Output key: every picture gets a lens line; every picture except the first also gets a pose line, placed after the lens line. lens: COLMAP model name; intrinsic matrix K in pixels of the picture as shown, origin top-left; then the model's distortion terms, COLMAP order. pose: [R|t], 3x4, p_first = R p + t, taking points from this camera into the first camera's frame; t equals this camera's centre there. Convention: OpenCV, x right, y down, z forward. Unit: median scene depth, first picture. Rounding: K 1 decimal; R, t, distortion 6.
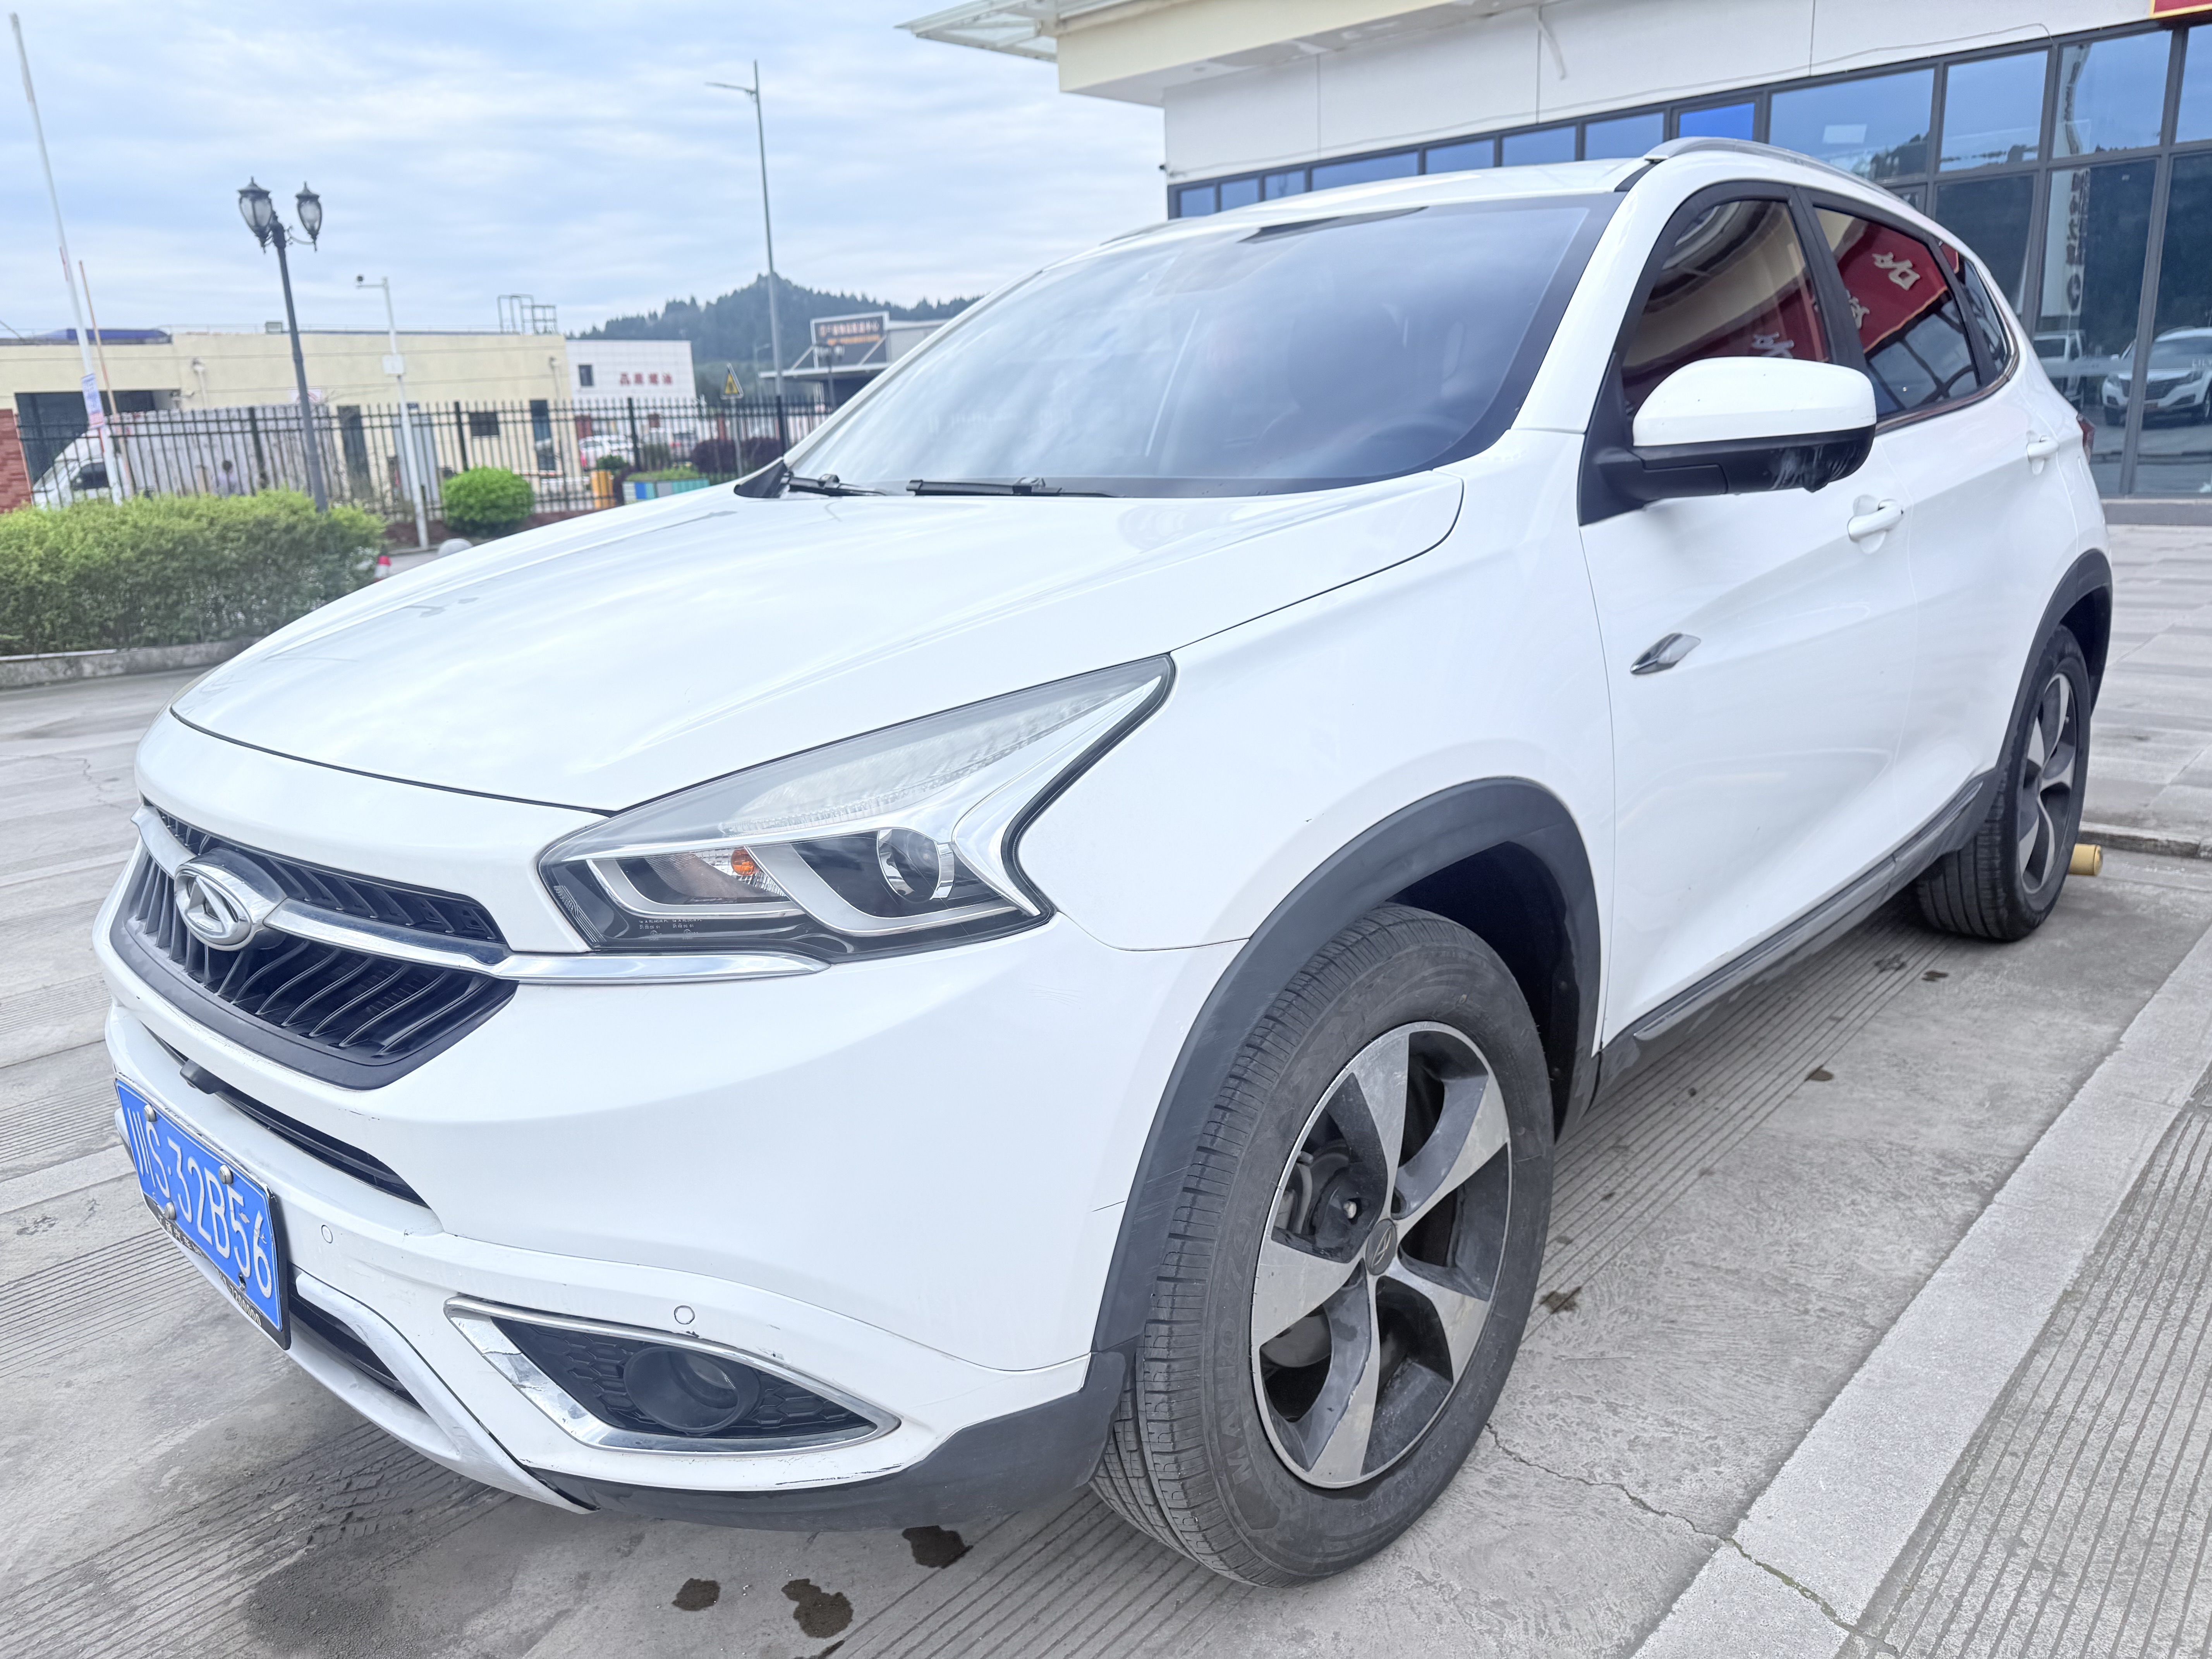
lens RADIAL K [[1558.8, 0, 1106.0], [0, 1558.8, 829.5], [0, 0, 1]] dist [0.005325, -0.006276]
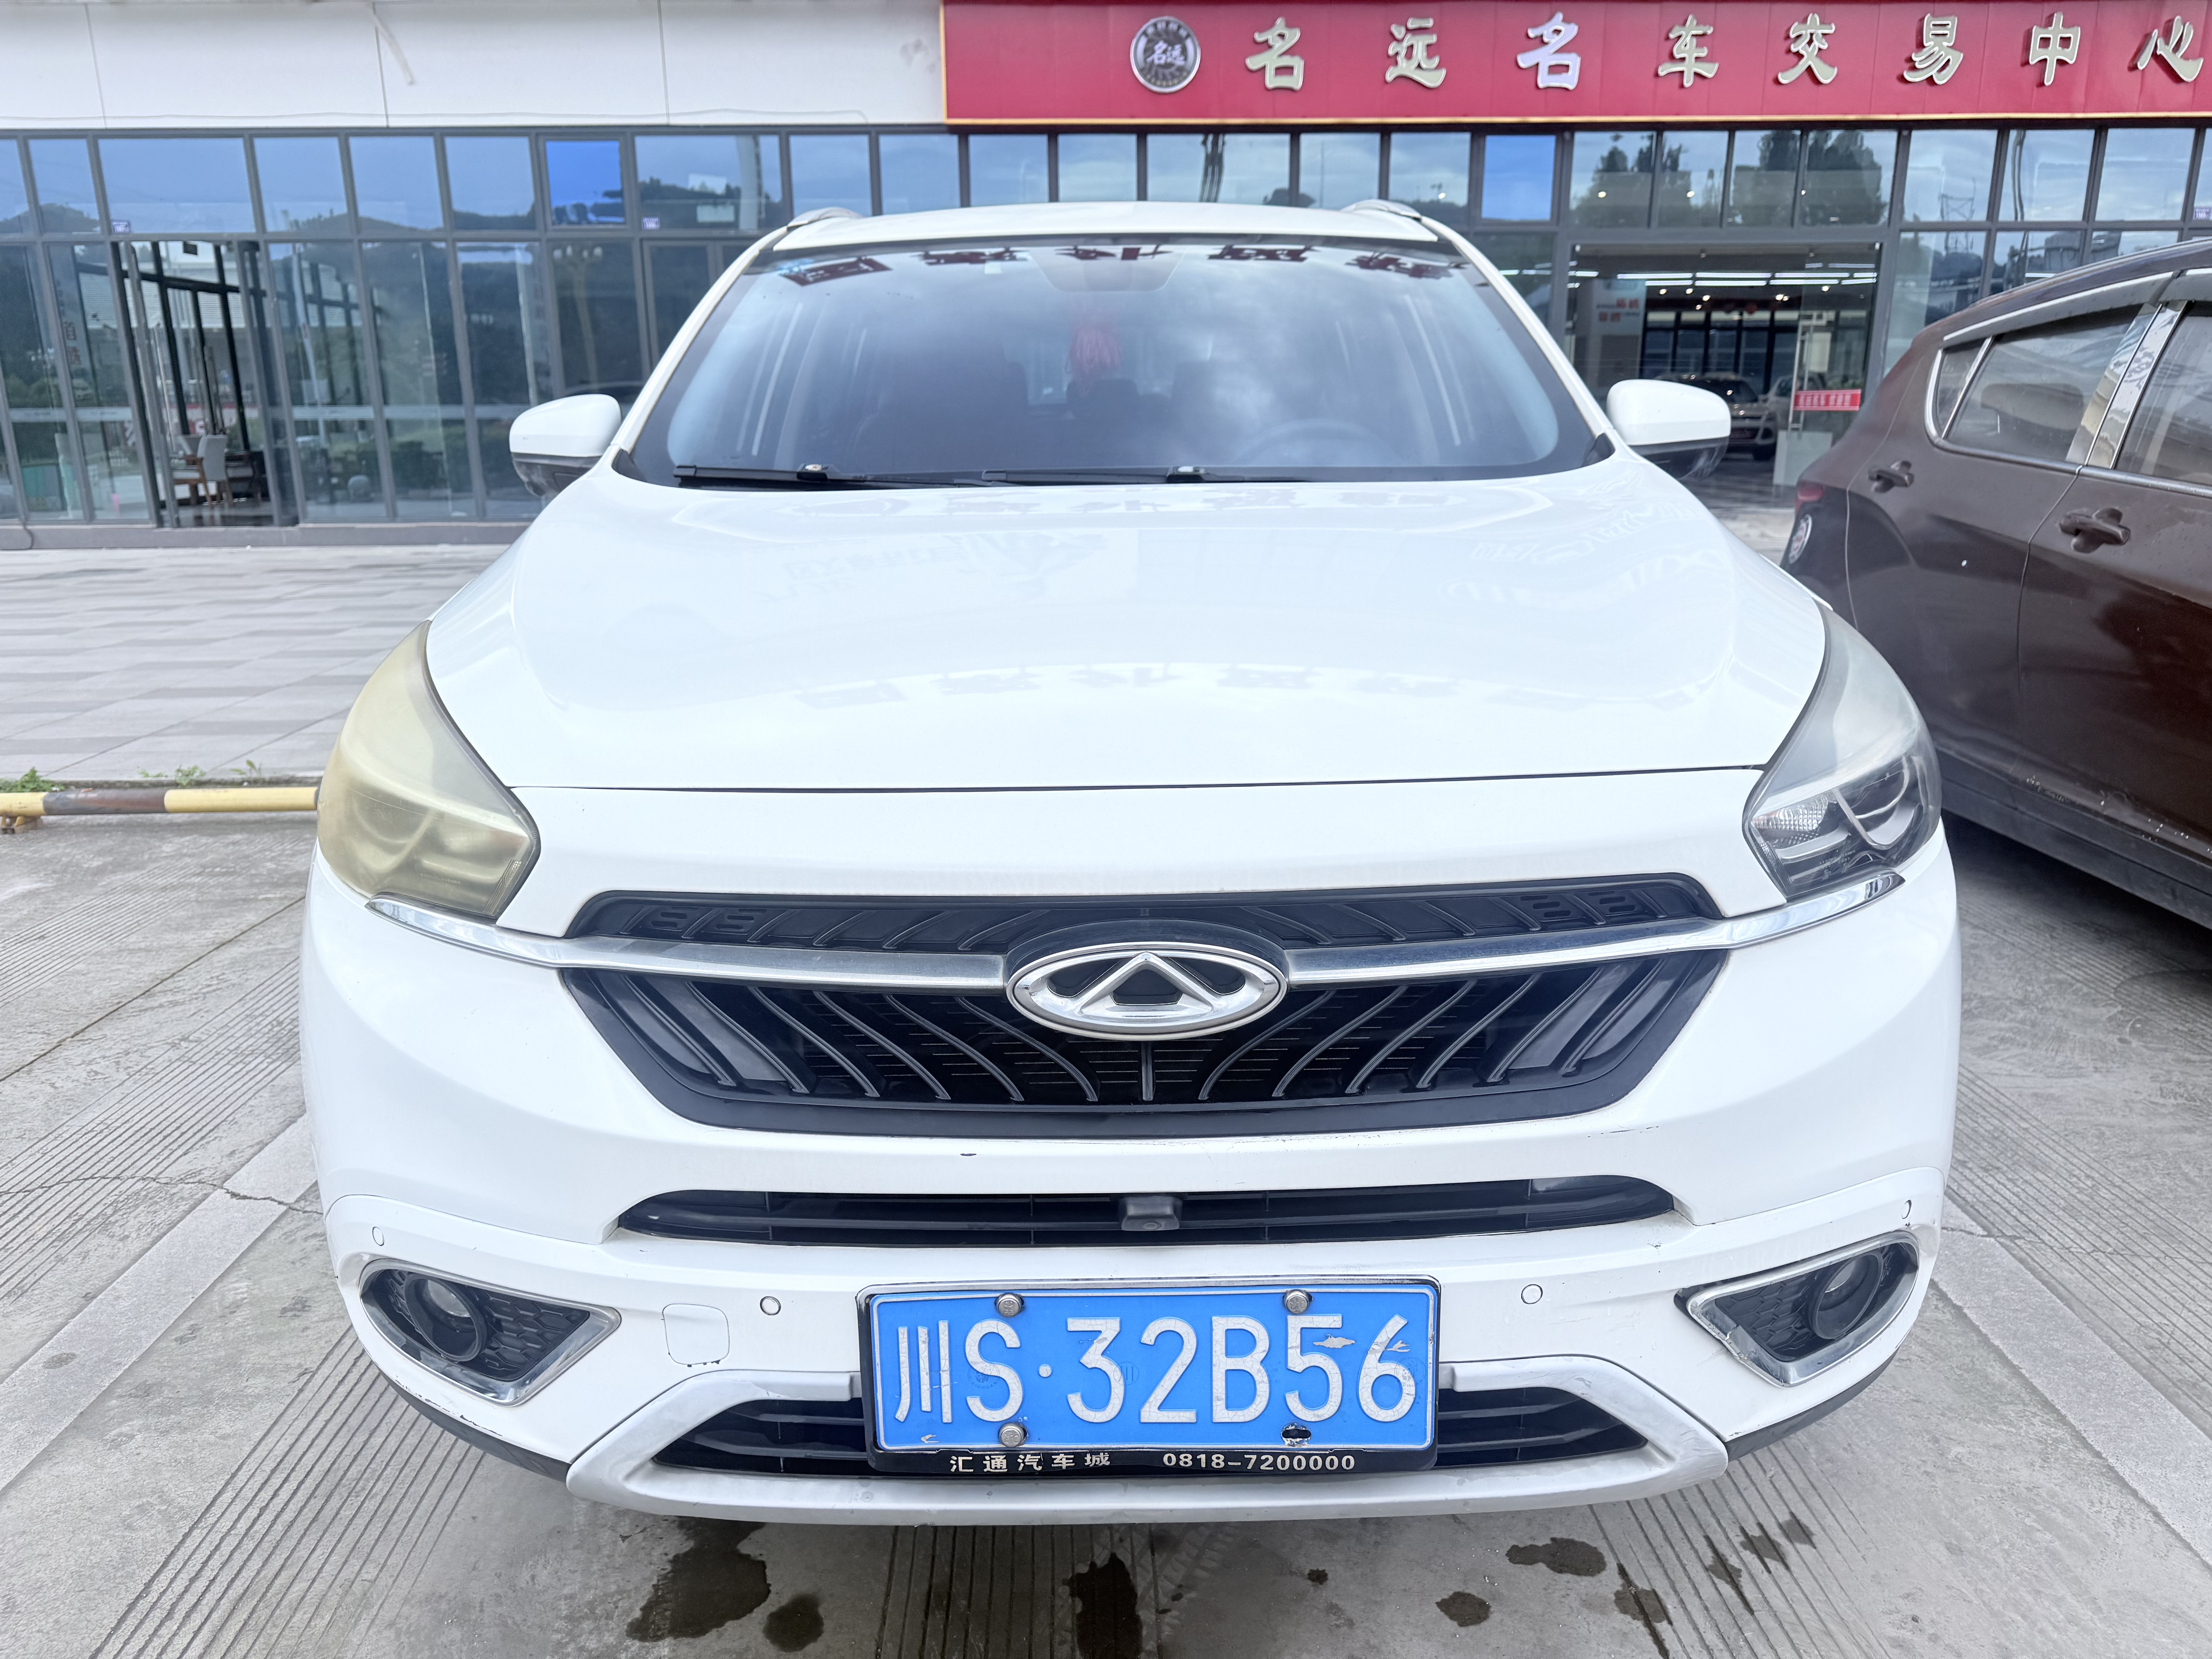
lens RADIAL K [[1558.8, 0, 1106.0], [0, 1558.8, 829.5], [0, 0, 1]] dist [0.005325, -0.006276]
pose [[0.723122, -0.144745, 0.675384, -0.678204], [0.156412, 0.986711, 0.043999, -0.042258], [-0.672778, 0.073822, 0.736153, 0.272450]]
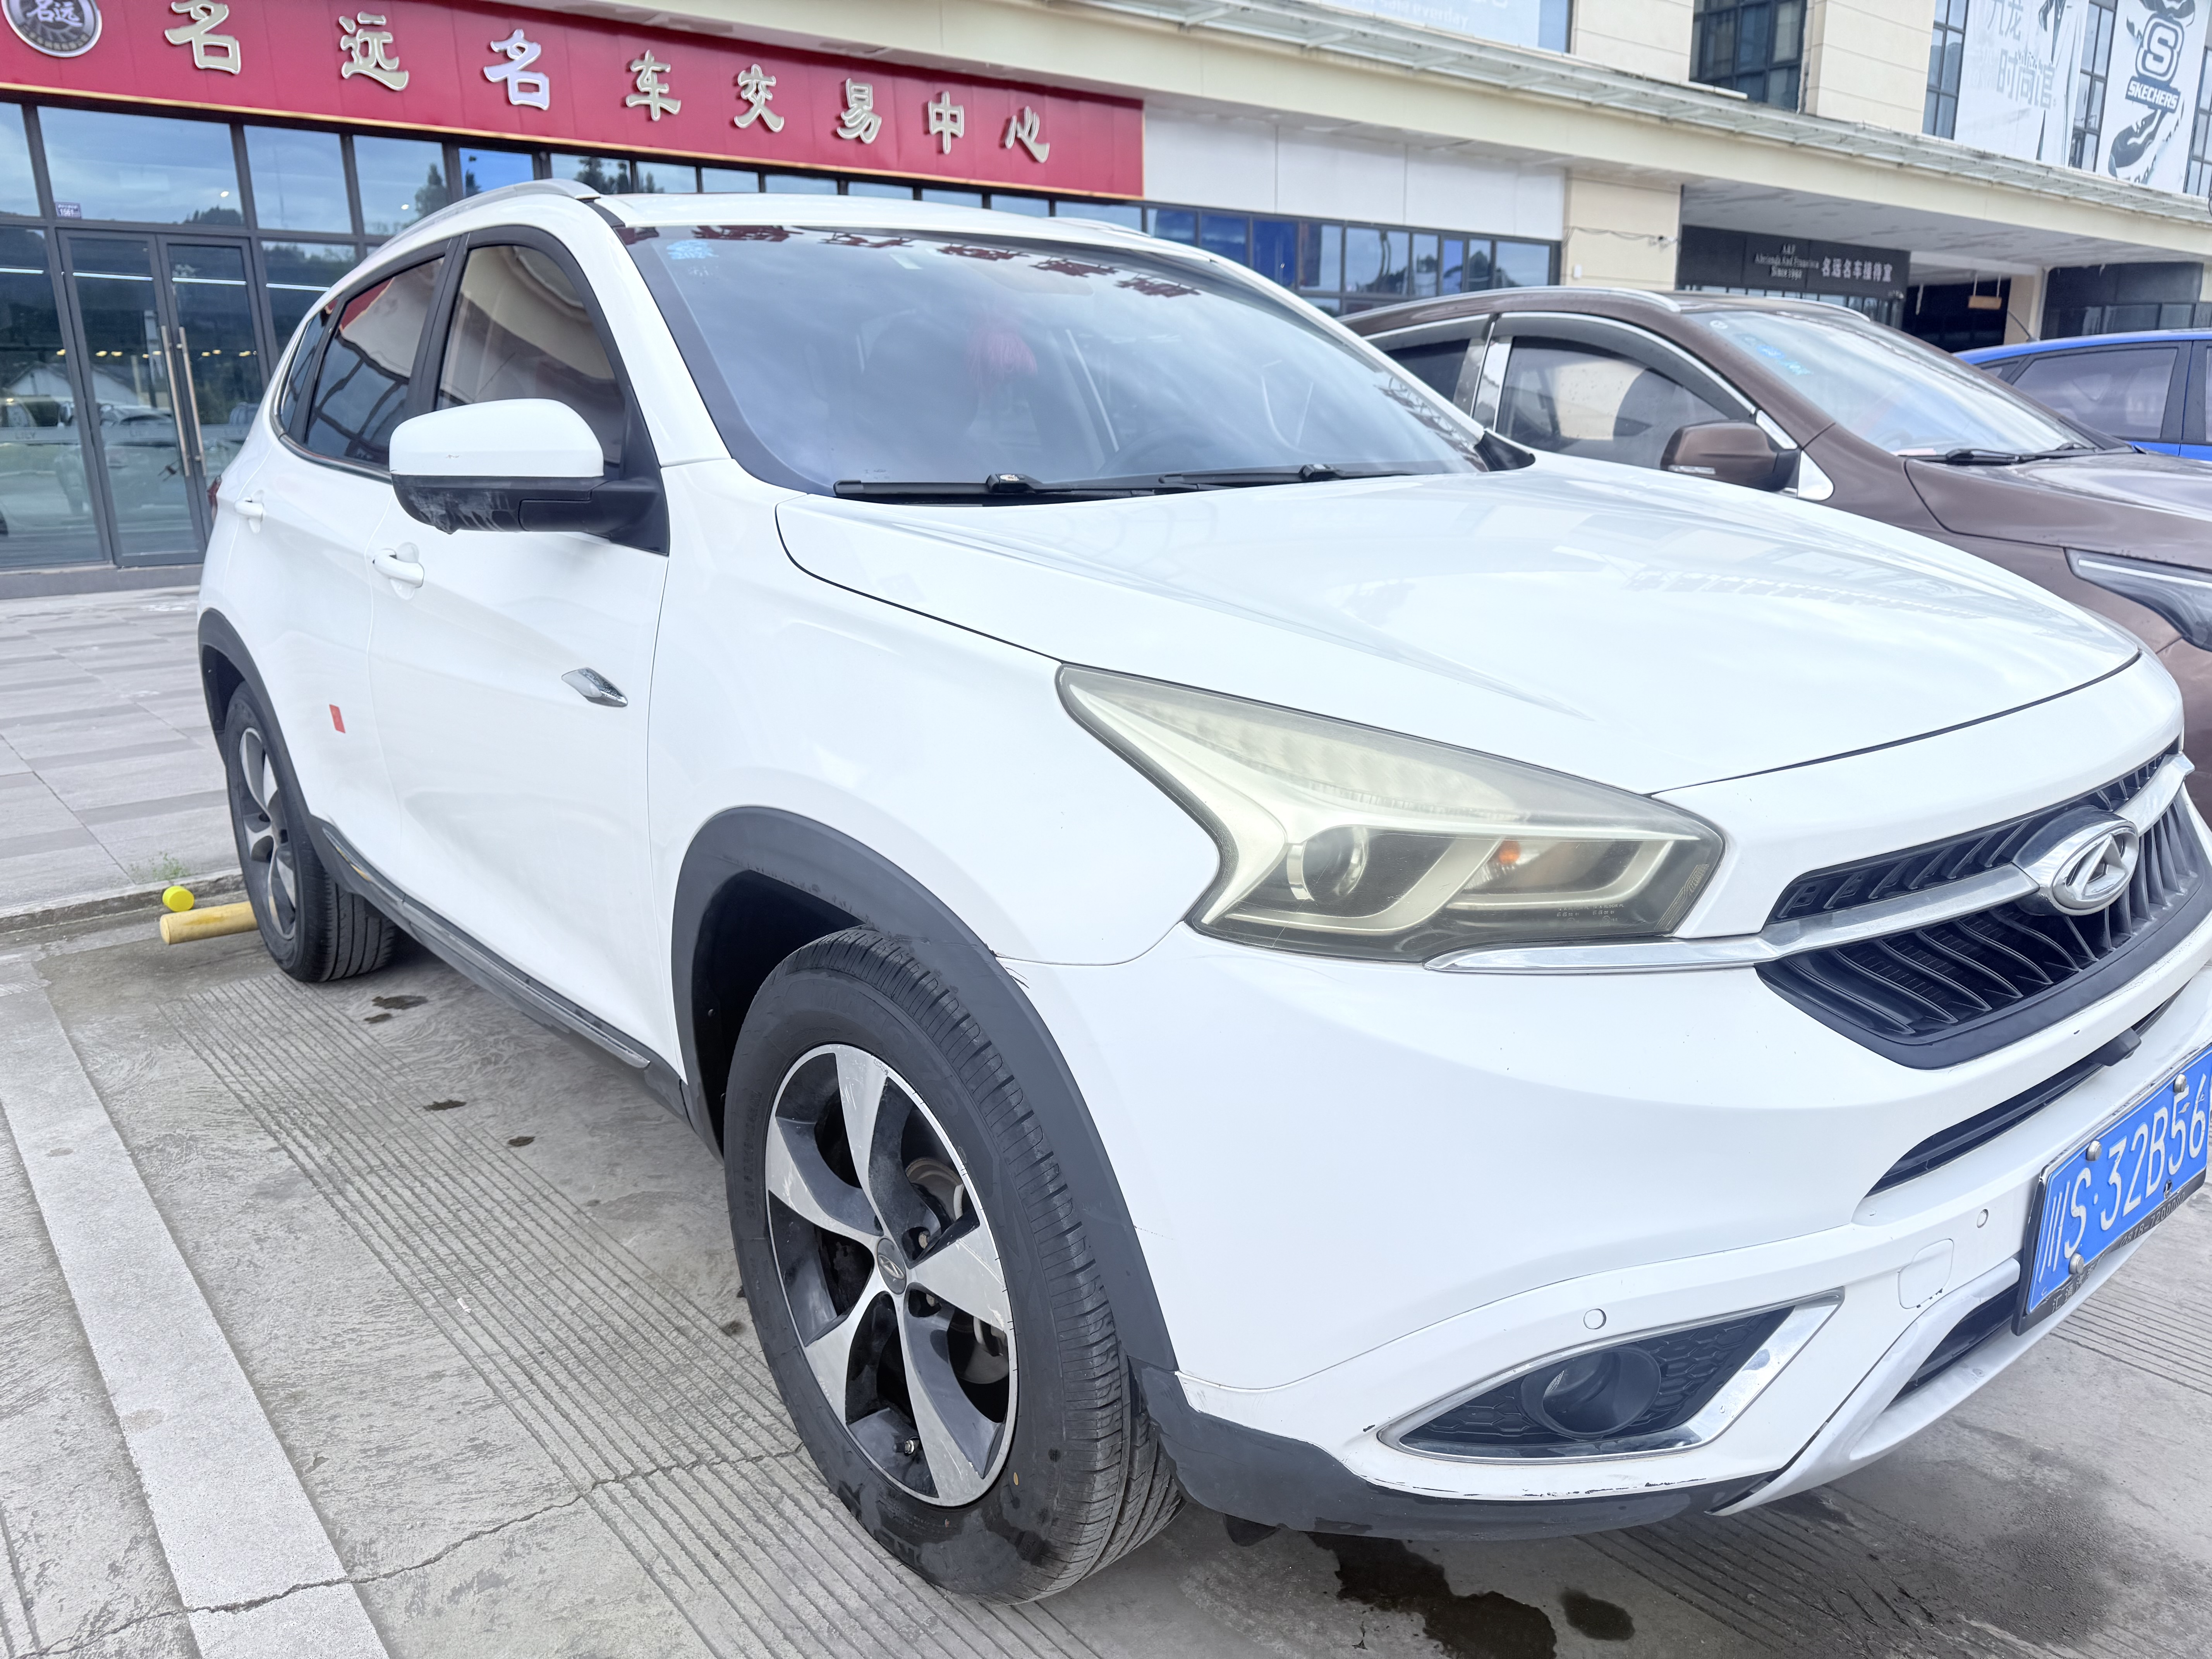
lens RADIAL K [[1558.8, 0, 1106.0], [0, 1558.8, 829.5], [0, 0, 1]] dist [0.005325, -0.006276]
pose [[0.119480, -0.213299, 0.969653, -0.968767], [0.269262, 0.947008, 0.175140, -0.187248], [-0.955627, 0.240165, 0.170582, 0.881220]]
